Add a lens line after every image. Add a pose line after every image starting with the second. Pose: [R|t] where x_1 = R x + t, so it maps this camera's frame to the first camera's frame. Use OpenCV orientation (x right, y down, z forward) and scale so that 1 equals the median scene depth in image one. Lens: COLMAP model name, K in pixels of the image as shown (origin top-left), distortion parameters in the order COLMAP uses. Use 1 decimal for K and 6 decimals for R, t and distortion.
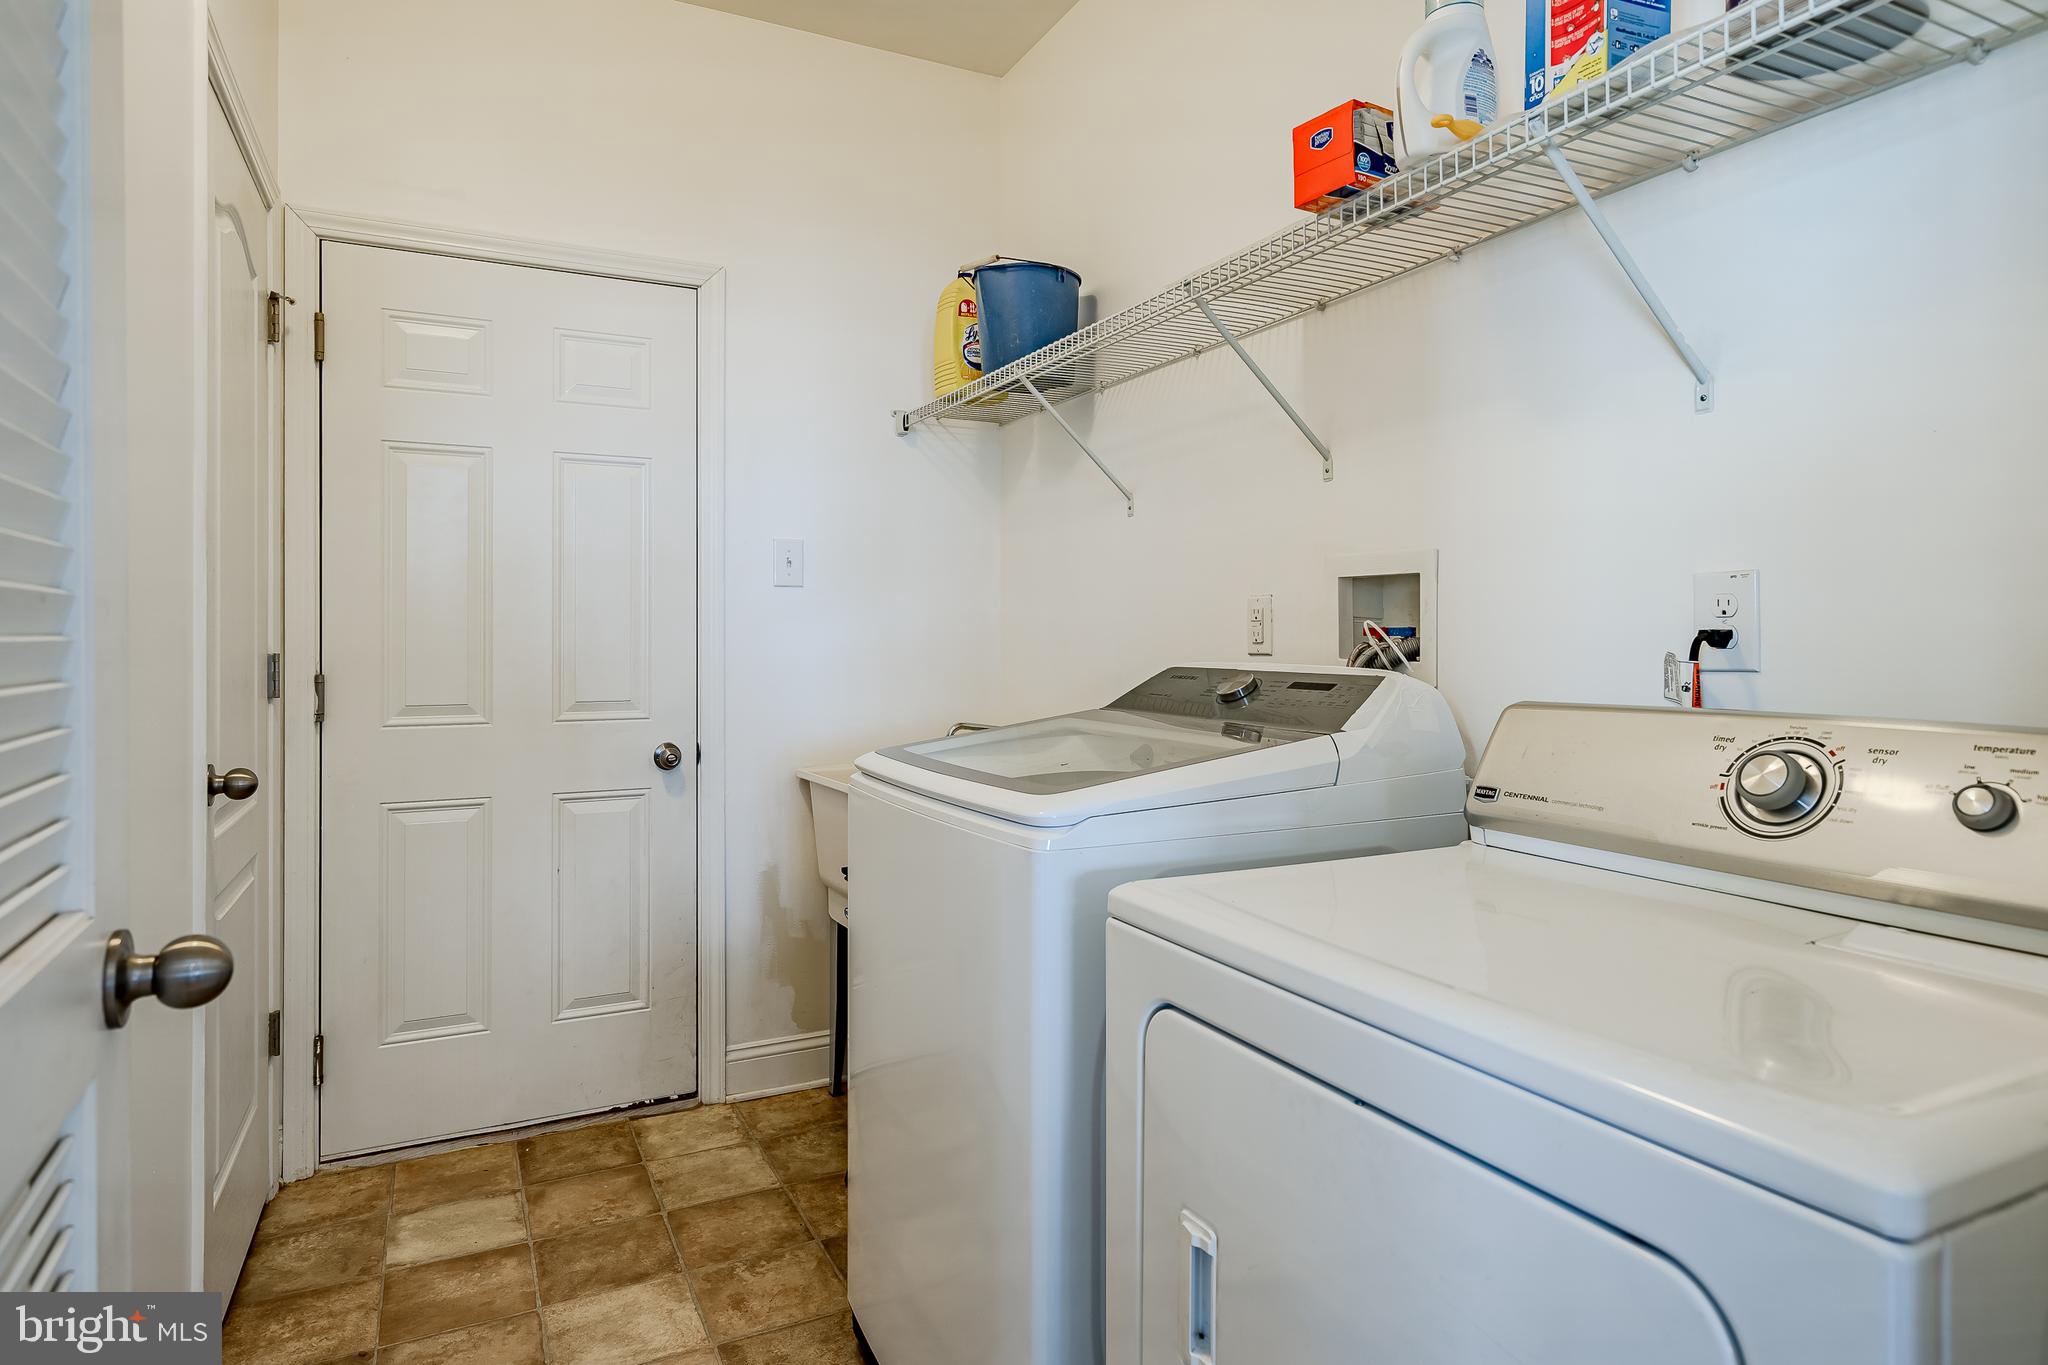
lens RADIAL K [[1116.2, 0, 1018.6], [0, 1116.2, 675.1], [0, 0, 1]] dist [-0.000961, -0.000452]
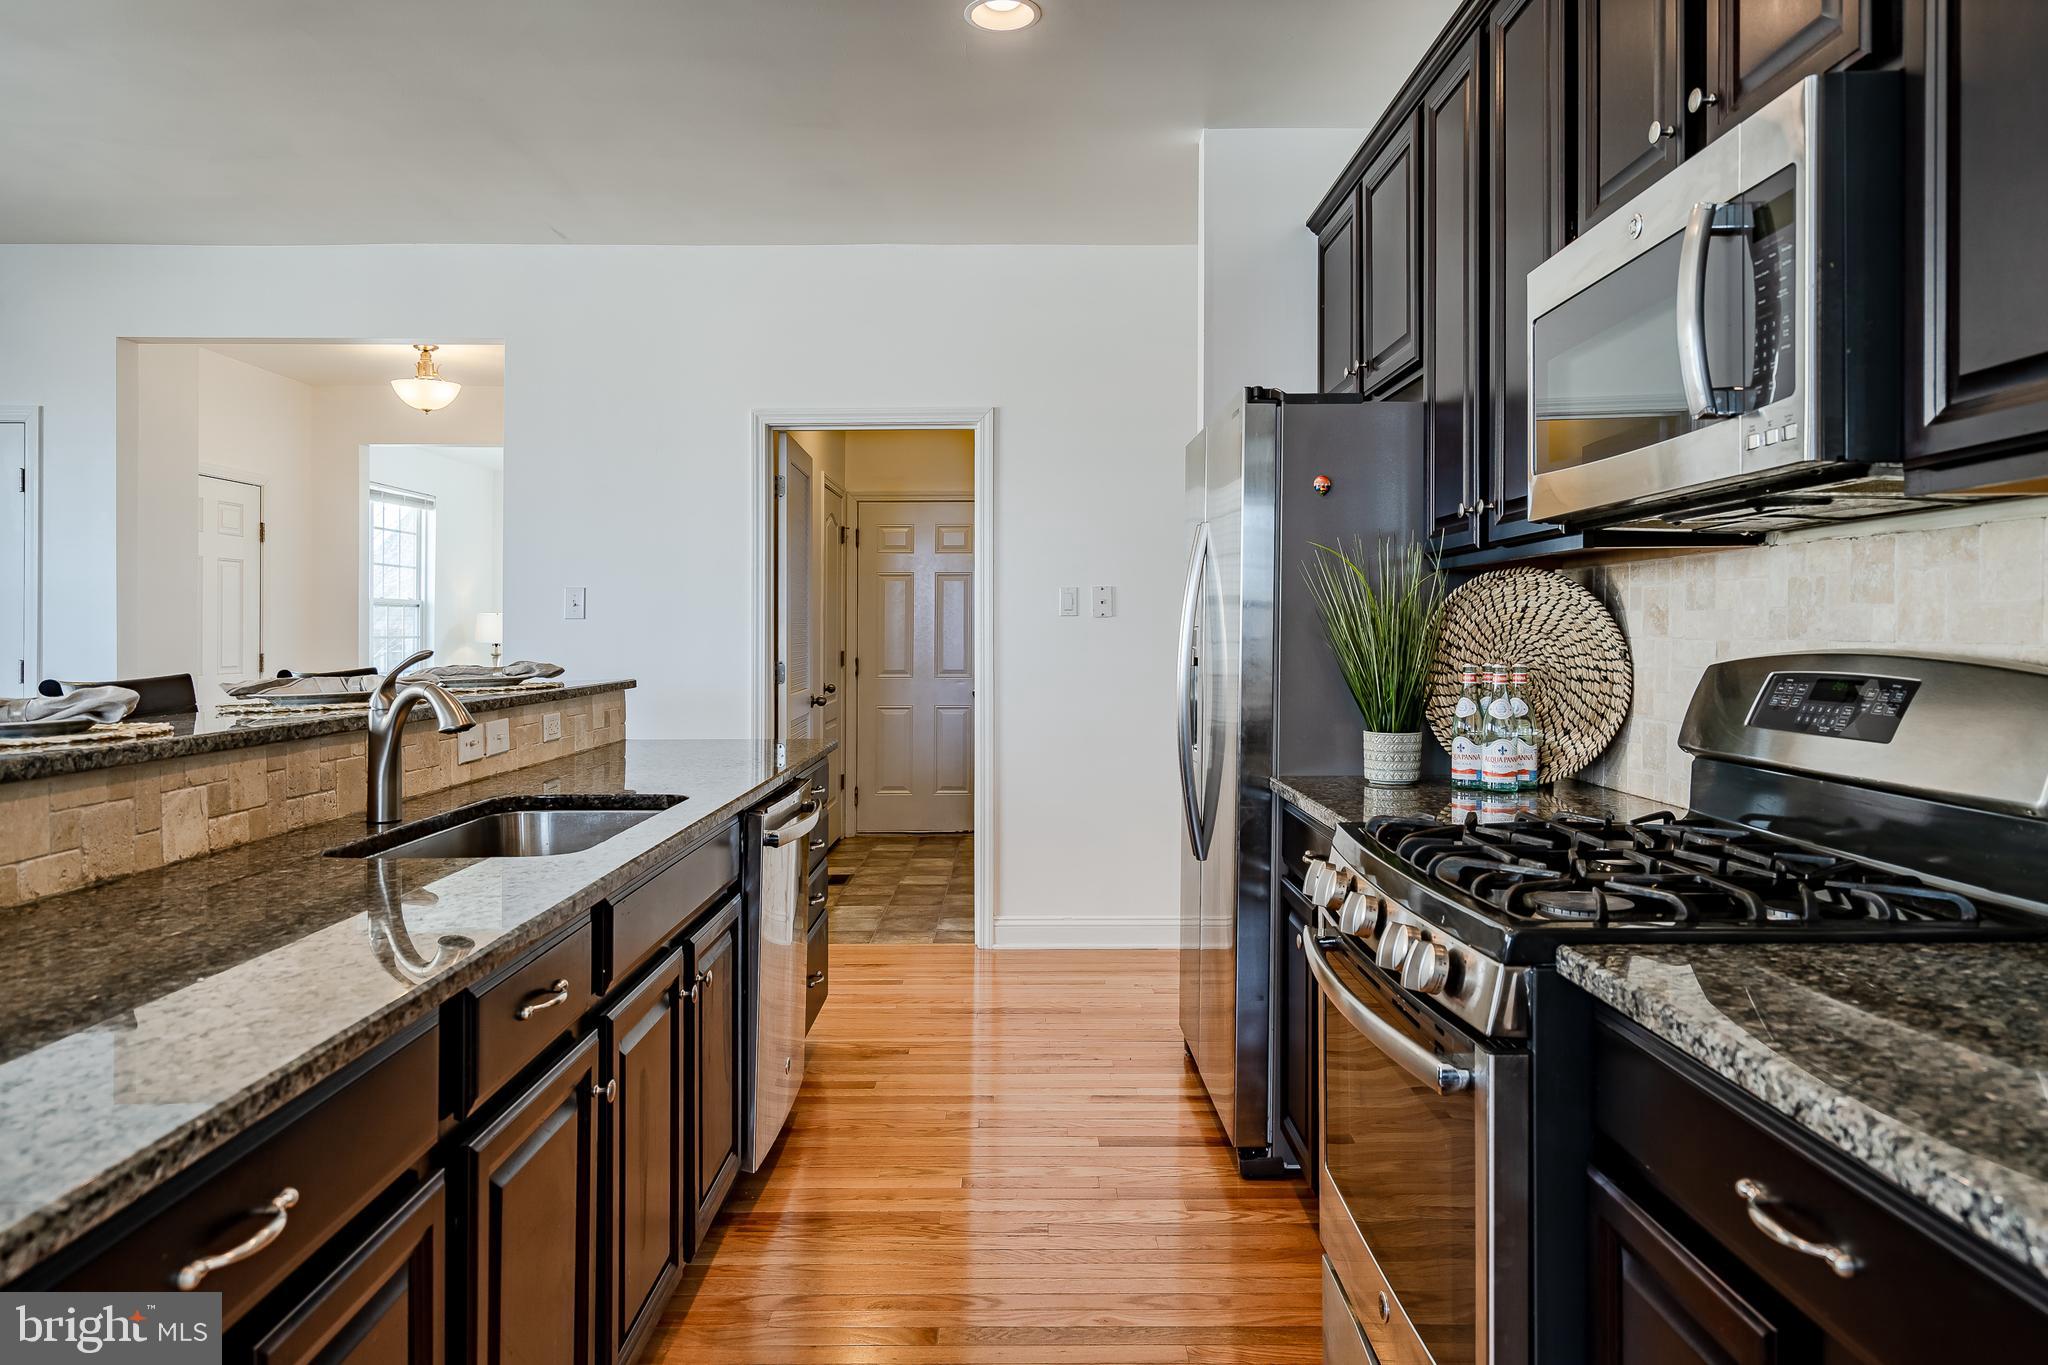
lens RADIAL K [[1282.9, 0, 1026.8], [0, 1282.9, 668.6], [0, 0, 1]] dist [-0.002377, 0.000944]
pose [[0.908445, 0.018478, -0.417596, 1.067403], [-0.005762, 0.999481, 0.031691, -0.077930], [0.417965, -0.026384, 0.908080, -1.685201]]
